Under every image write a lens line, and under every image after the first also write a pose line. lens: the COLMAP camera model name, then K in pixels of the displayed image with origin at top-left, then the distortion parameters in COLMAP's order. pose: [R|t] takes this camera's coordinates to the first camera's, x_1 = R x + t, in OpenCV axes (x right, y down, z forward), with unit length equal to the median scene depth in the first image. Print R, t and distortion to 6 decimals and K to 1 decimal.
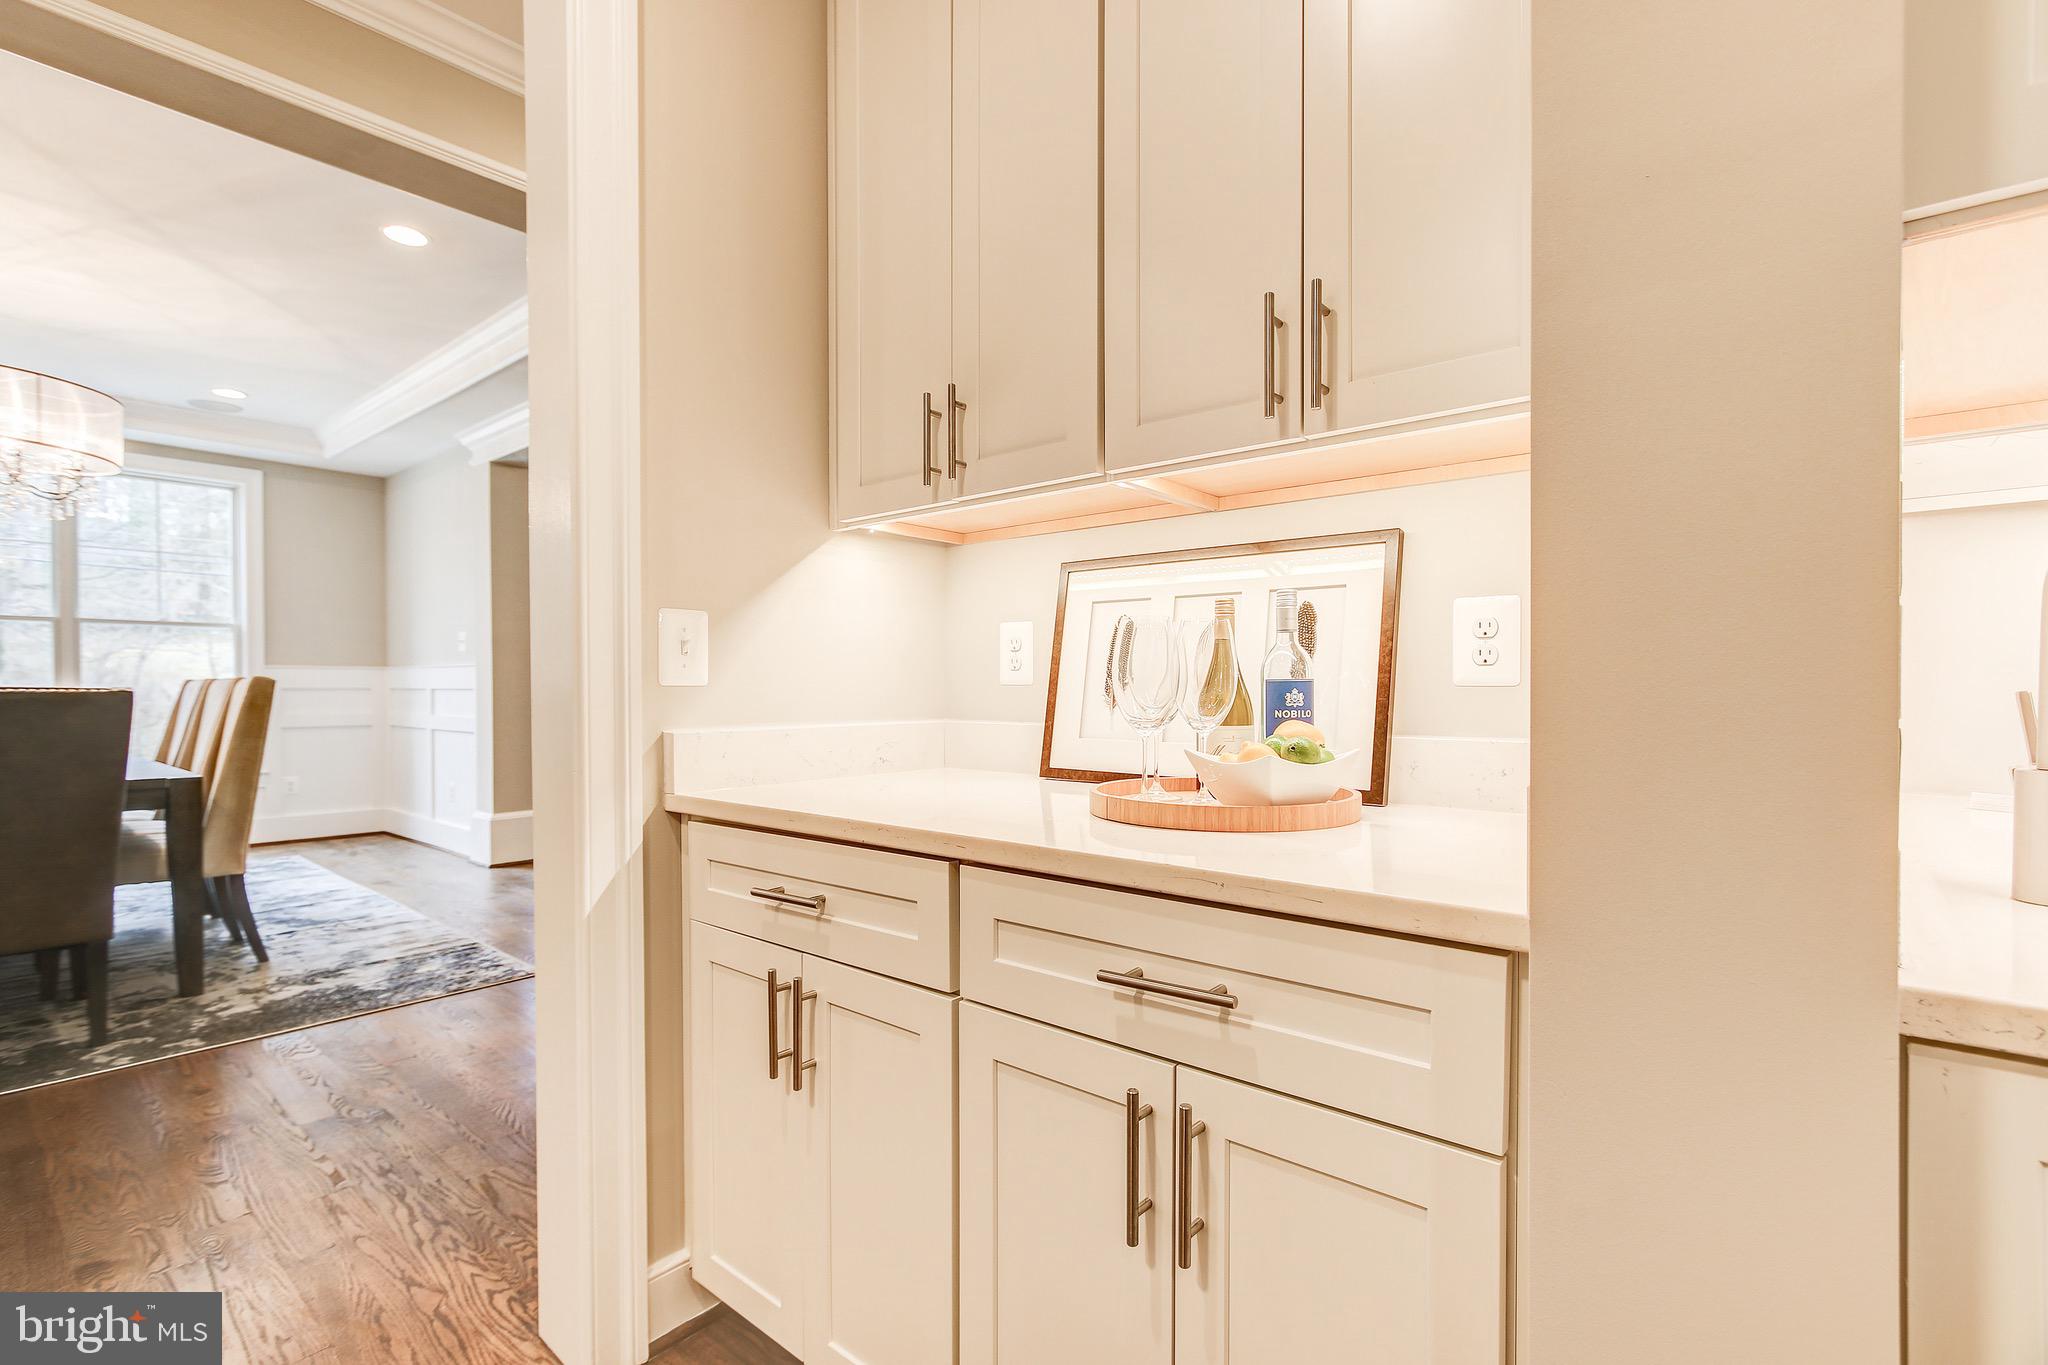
lens RADIAL K [[936.4, 0, 1034.0], [0, 936.4, 693.5], [0, 0, 1]] dist [-0.001827, 0.002691]
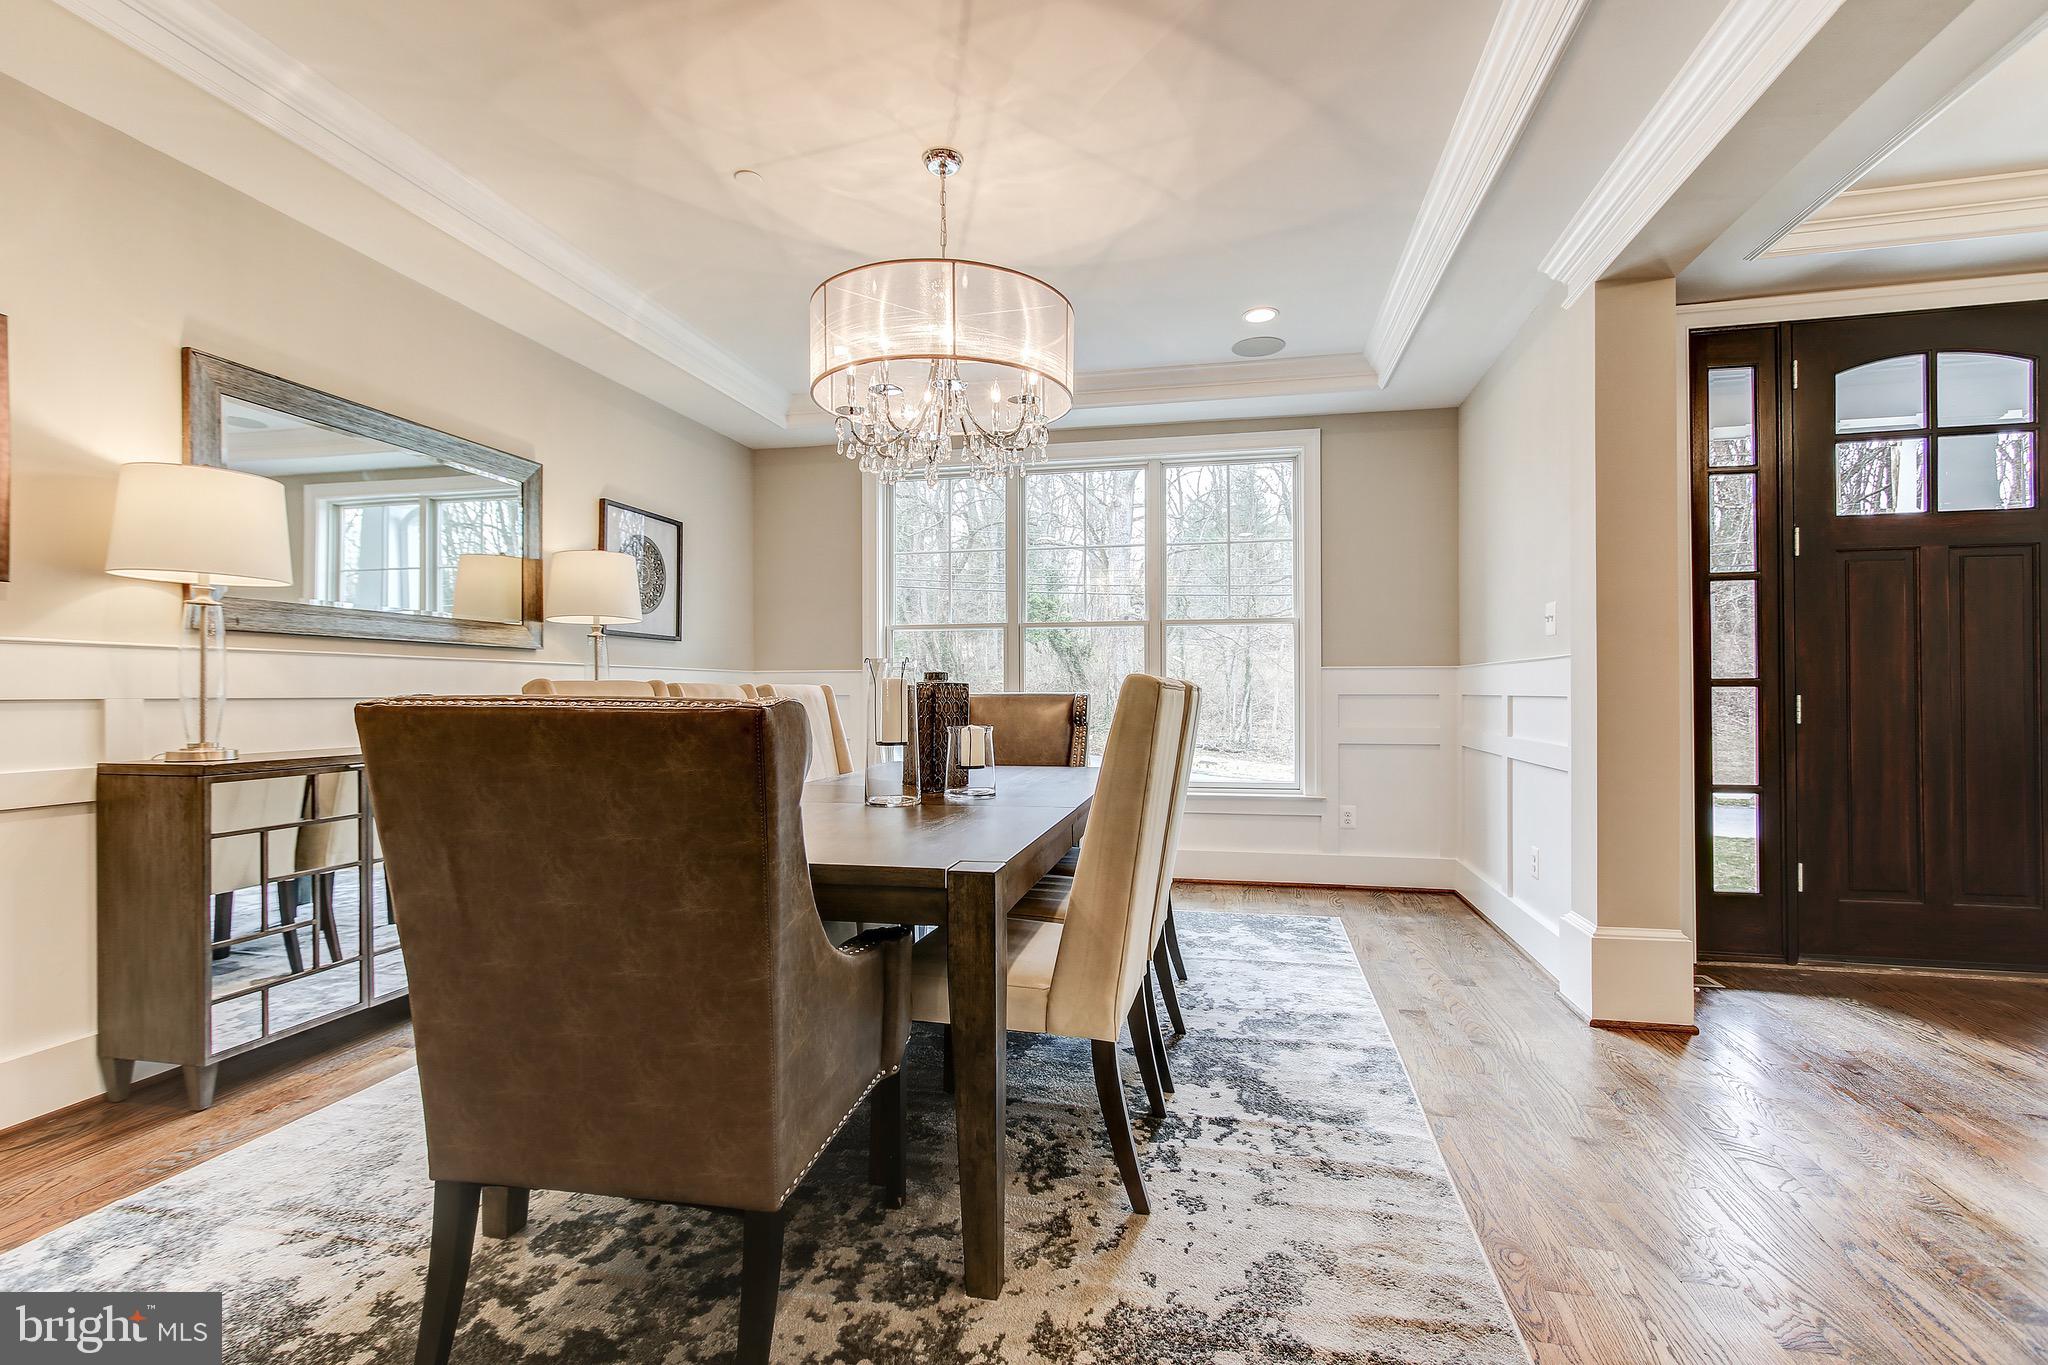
lens RADIAL K [[936.4, 0, 1034.5], [0, 936.4, 690.8], [0, 0, 1]] dist [-0.001827, 0.002691]
pose [[0.466599, -0.003123, -0.884464, -0.239361], [-0.004463, 0.999973, -0.005885, -0.003612], [0.884458, 0.006693, 0.466572, 0.437135]]
